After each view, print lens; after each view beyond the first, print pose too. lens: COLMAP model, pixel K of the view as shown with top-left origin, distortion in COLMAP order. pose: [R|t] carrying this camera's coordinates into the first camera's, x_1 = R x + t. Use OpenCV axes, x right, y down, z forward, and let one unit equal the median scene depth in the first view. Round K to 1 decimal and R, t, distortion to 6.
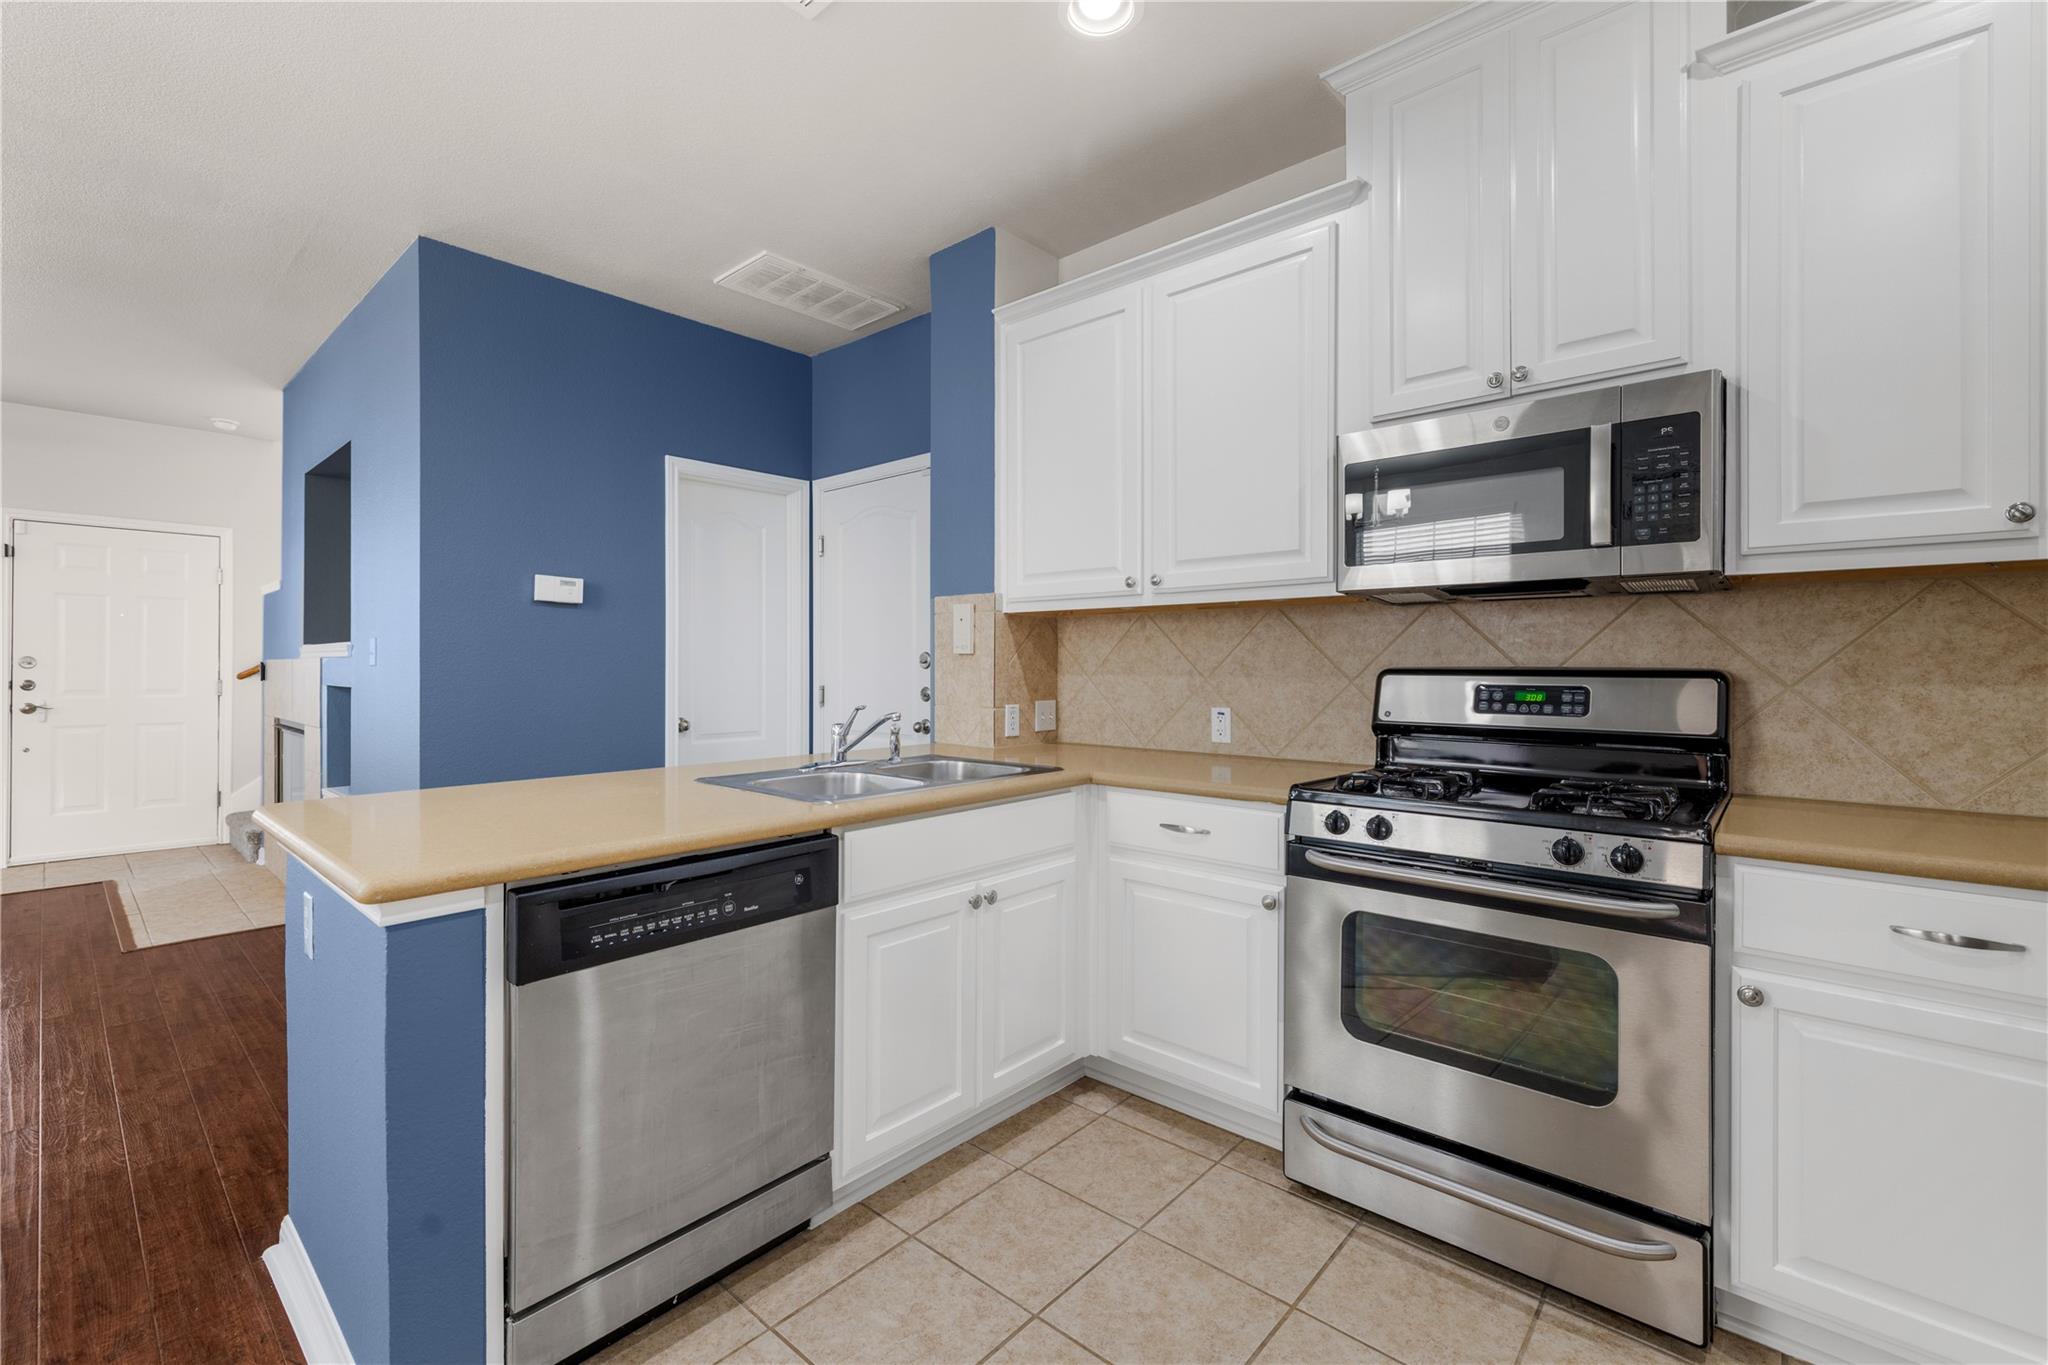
lens RADIAL K [[878.8, 0, 1007.7], [0, 878.8, 663.0], [0, 0, 1]] dist [0.002029, 0.000590]
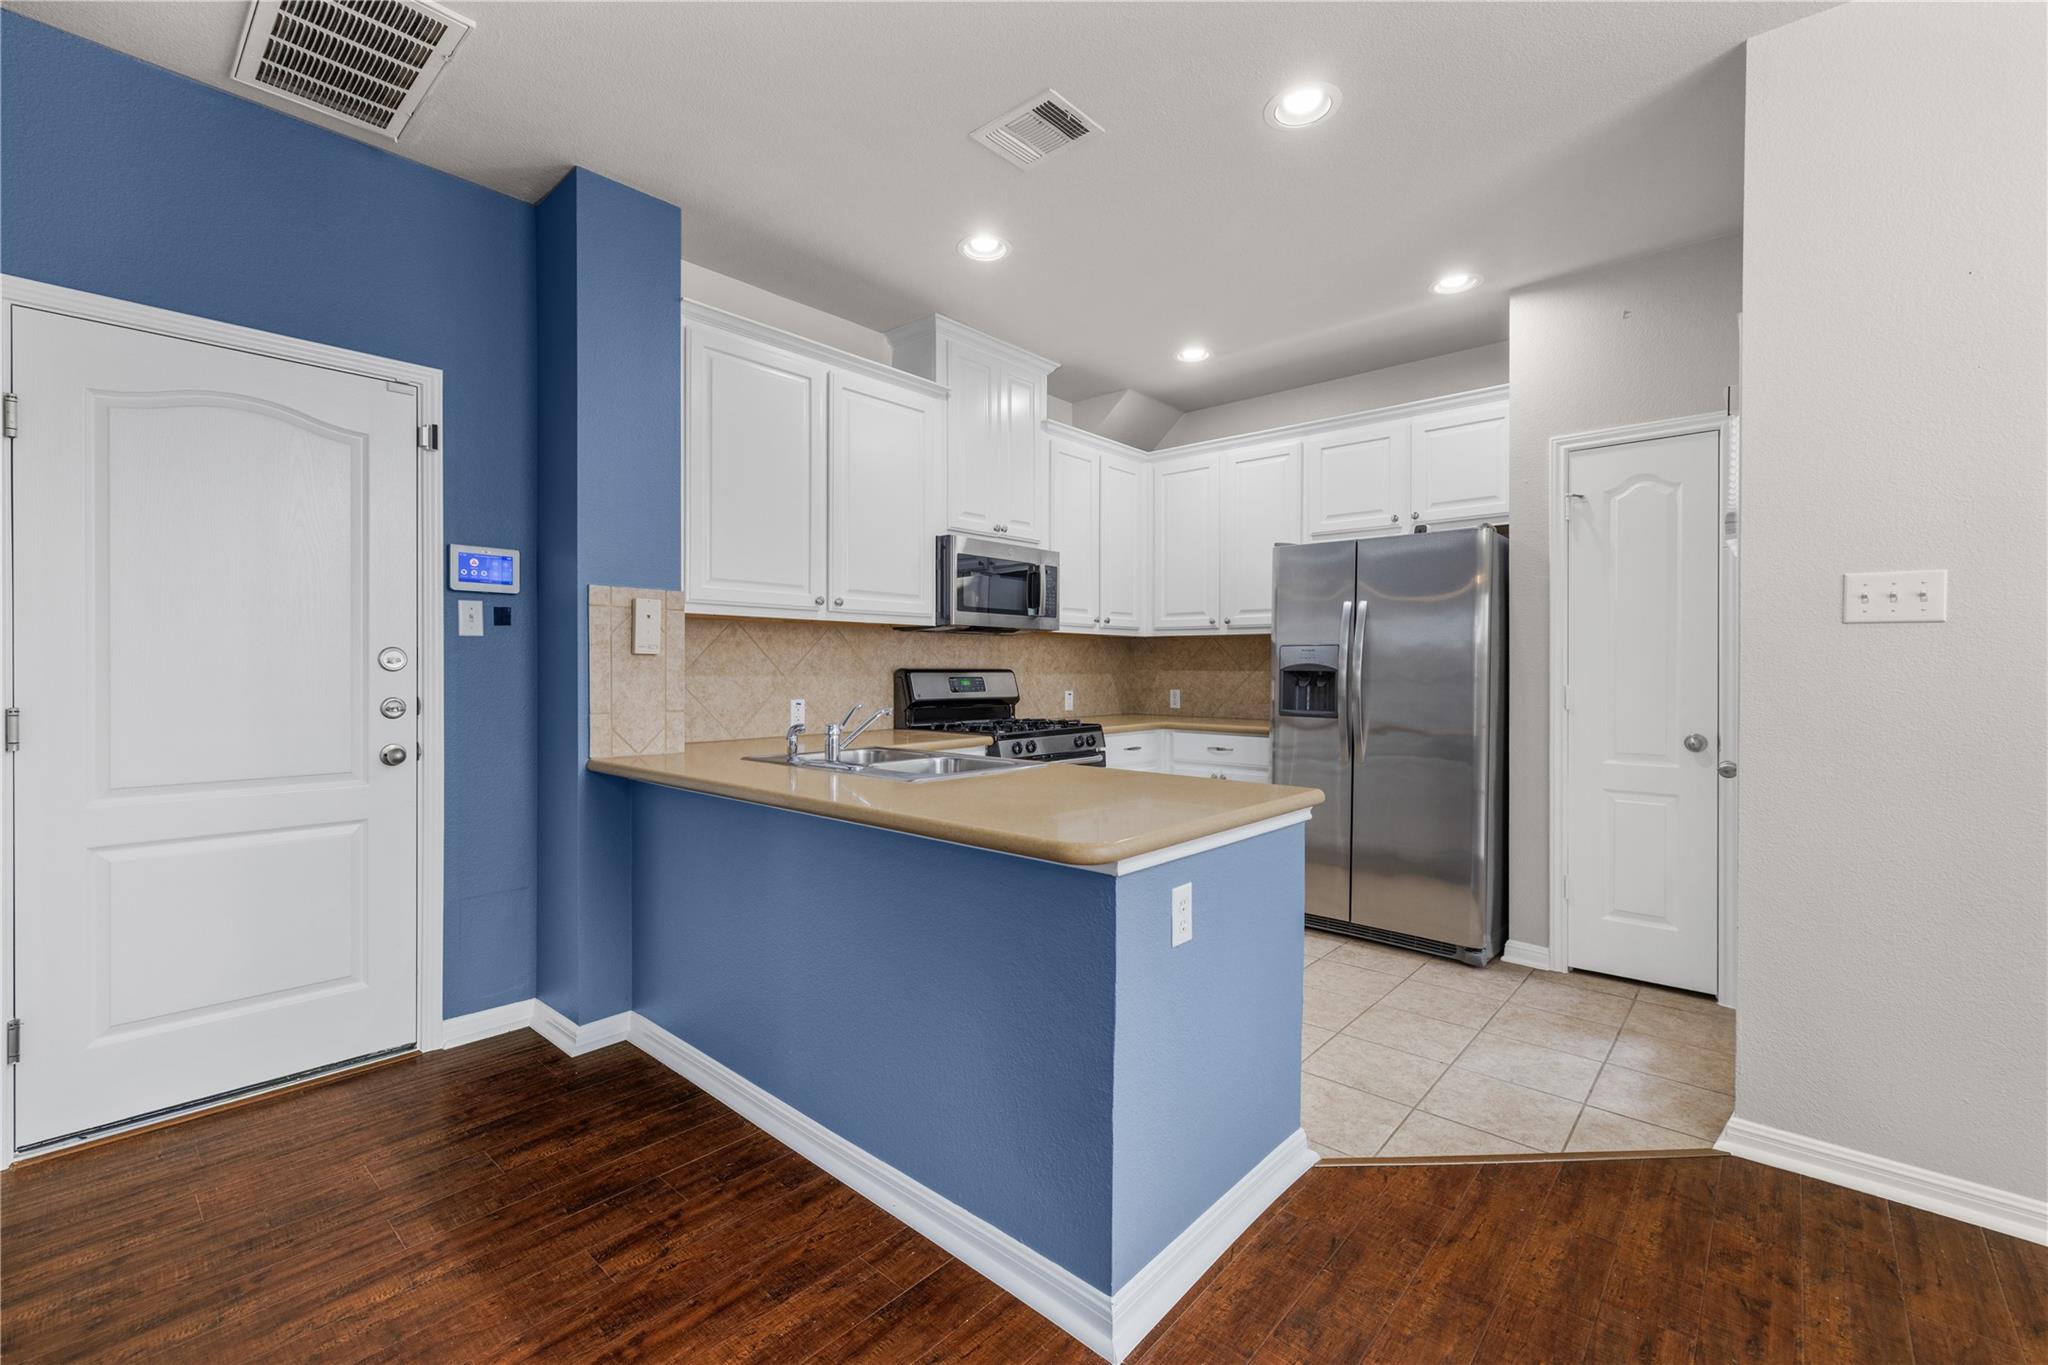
lens RADIAL K [[865.0, 0, 998.2], [0, 865.0, 670.9], [0, 0, 1]] dist [0.001222, 0.000127]
pose [[0.006408, -0.004837, 0.999968, -1.290964], [-0.004303, 0.999979, 0.004864, 0.001445], [-0.999970, -0.004334, 0.006387, 0.870906]]
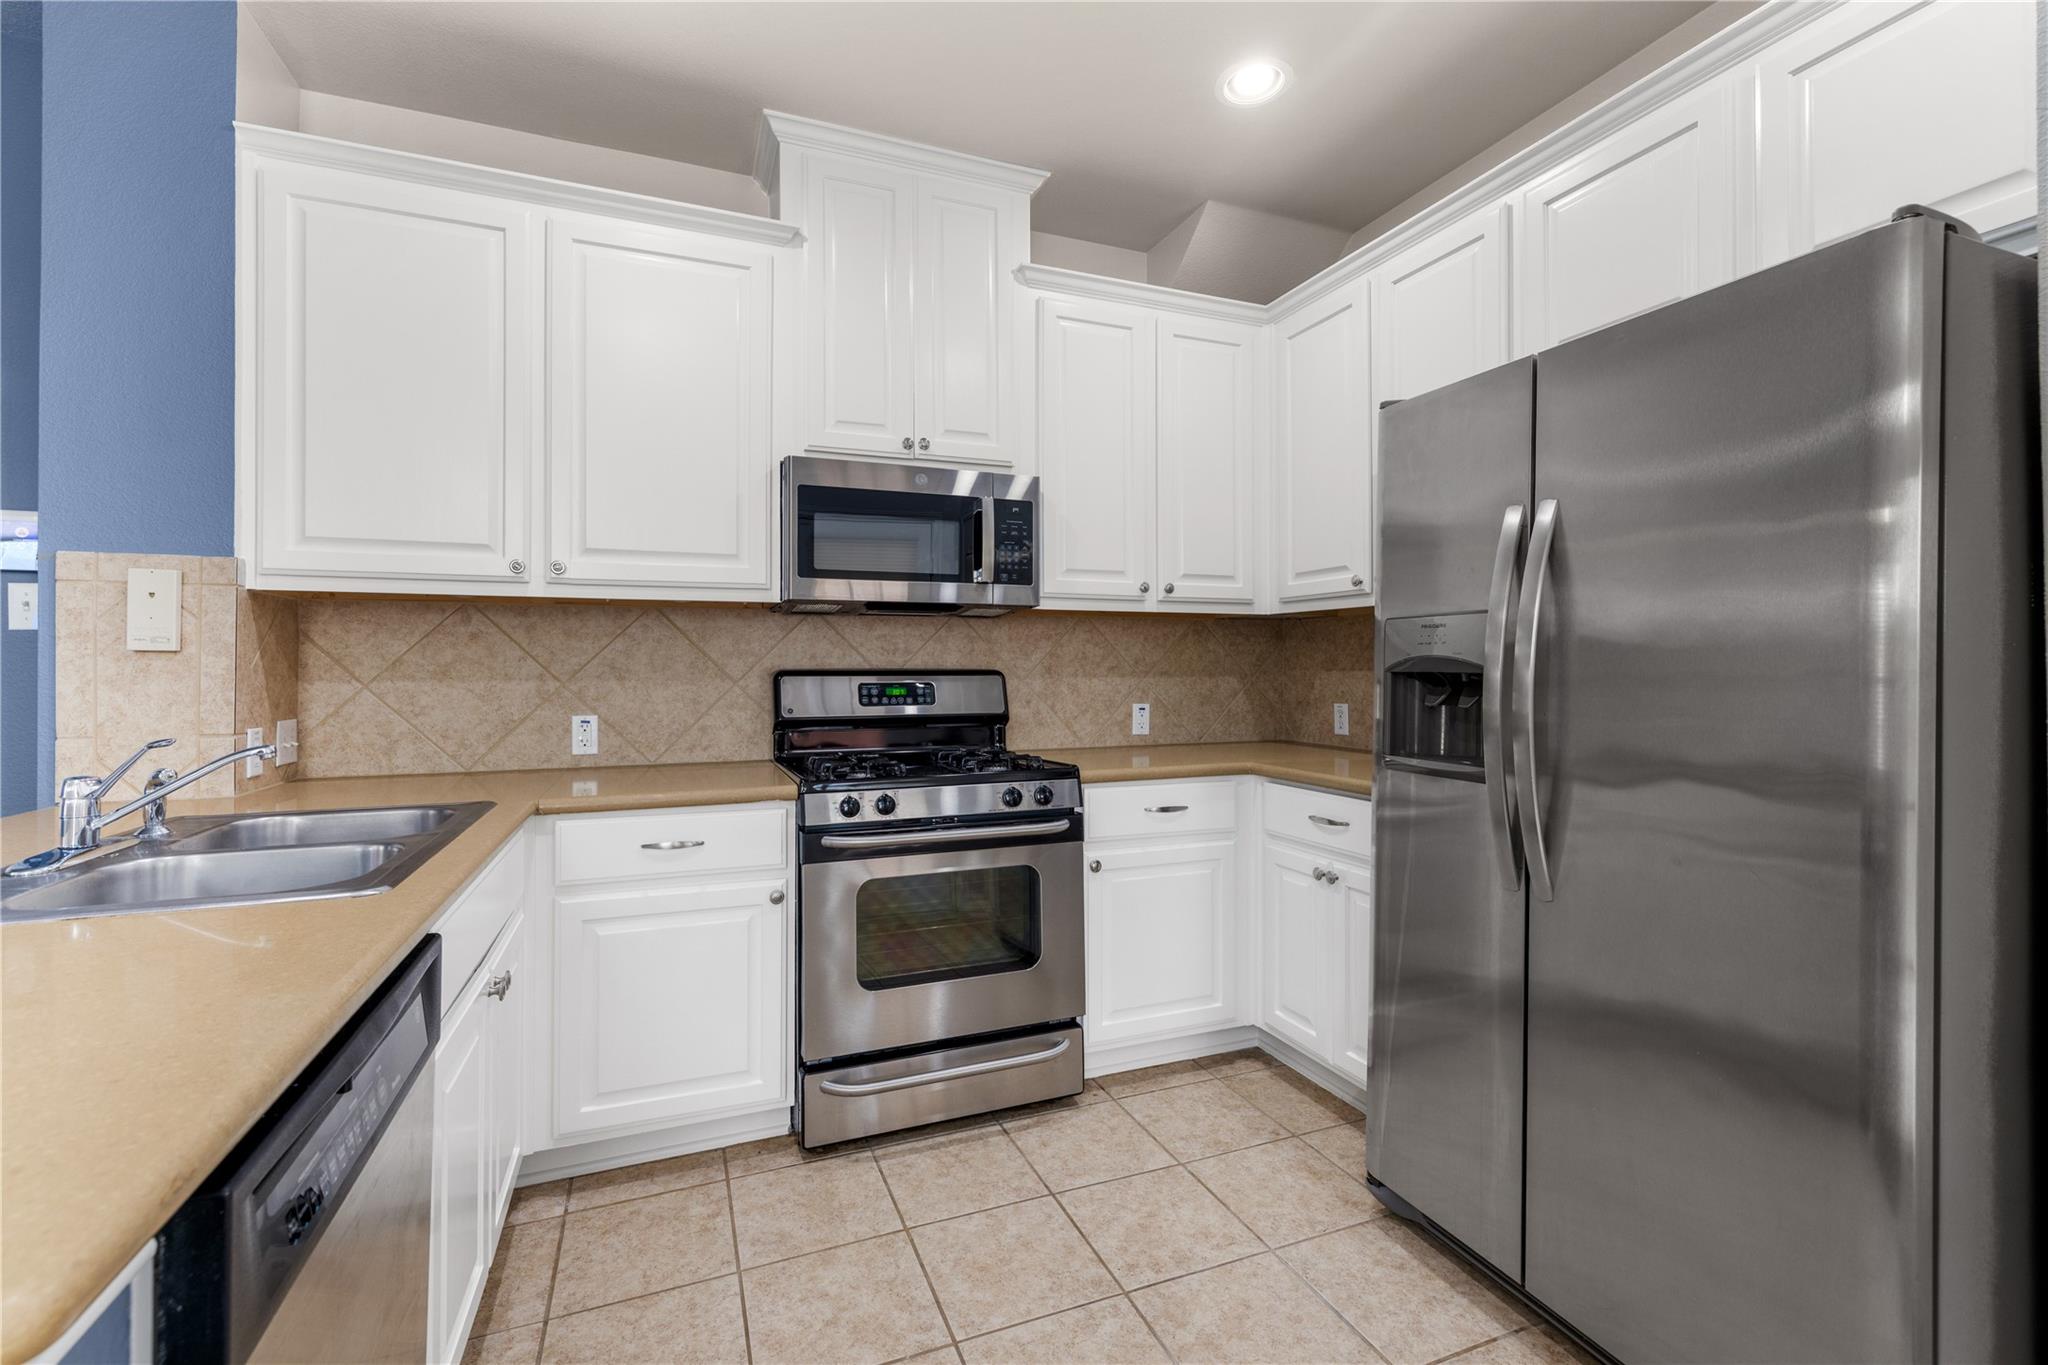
lens RADIAL K [[878.8, 0, 1007.7], [0, 878.8, 663.0], [0, 0, 1]] dist [0.002029, 0.000590]
pose [[0.444203, 0.002927, 0.895921, -0.461983], [0.001152, 0.999992, -0.003838, 0.001664], [-0.895925, 0.002737, 0.444196, 0.269519]]
